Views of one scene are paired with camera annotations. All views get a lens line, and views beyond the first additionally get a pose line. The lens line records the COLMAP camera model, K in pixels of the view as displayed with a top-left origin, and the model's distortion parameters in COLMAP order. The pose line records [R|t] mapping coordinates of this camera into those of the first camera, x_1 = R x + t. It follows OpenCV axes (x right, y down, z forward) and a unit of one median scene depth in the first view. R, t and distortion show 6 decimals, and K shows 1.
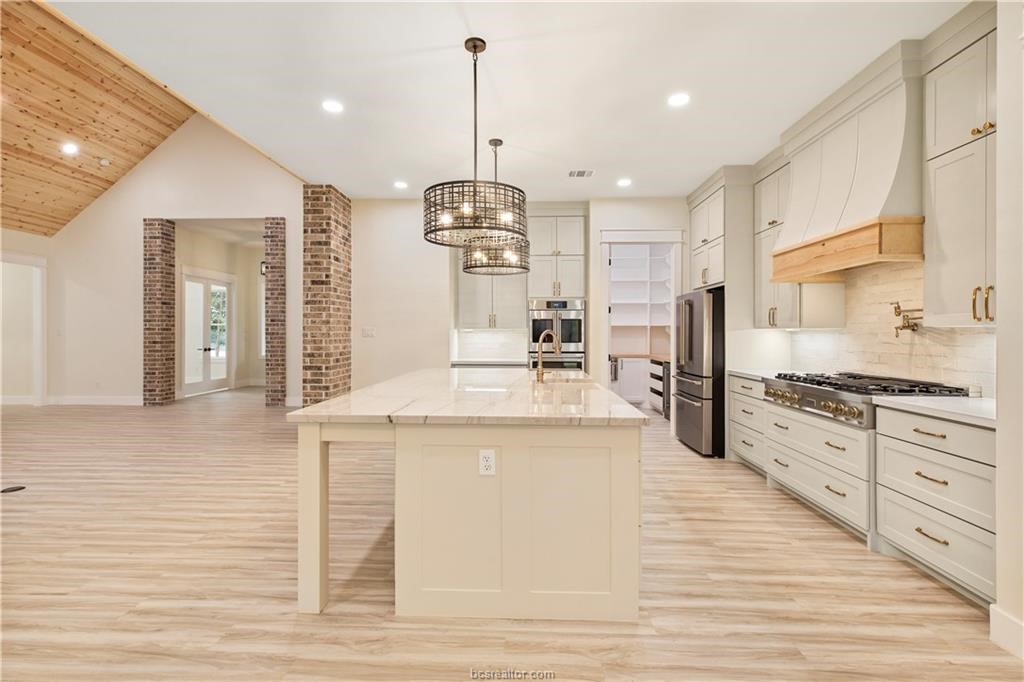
lens RADIAL K [[464.0, 0, 513.3], [0, 464.0, 330.2], [0, 0, 1]] dist [0.001371, 0.000056]
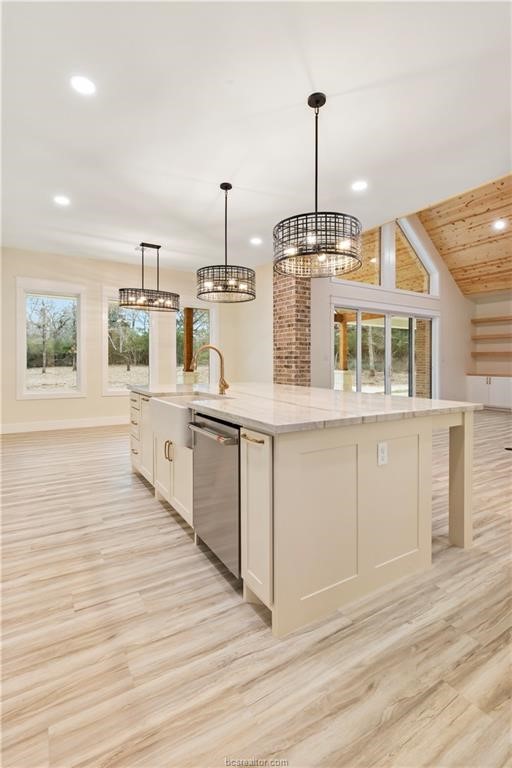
lens RADIAL K [[354.7, 0, 254.5], [0, 354.7, 366.2], [0, 0, 1]] dist [0.000157, 0.000005]
pose [[-0.830864, 0.002350, -0.556470, 0.291493], [-0.004643, 0.999927, 0.011156, 0.022460], [0.556456, 0.011853, -0.830793, 1.103481]]
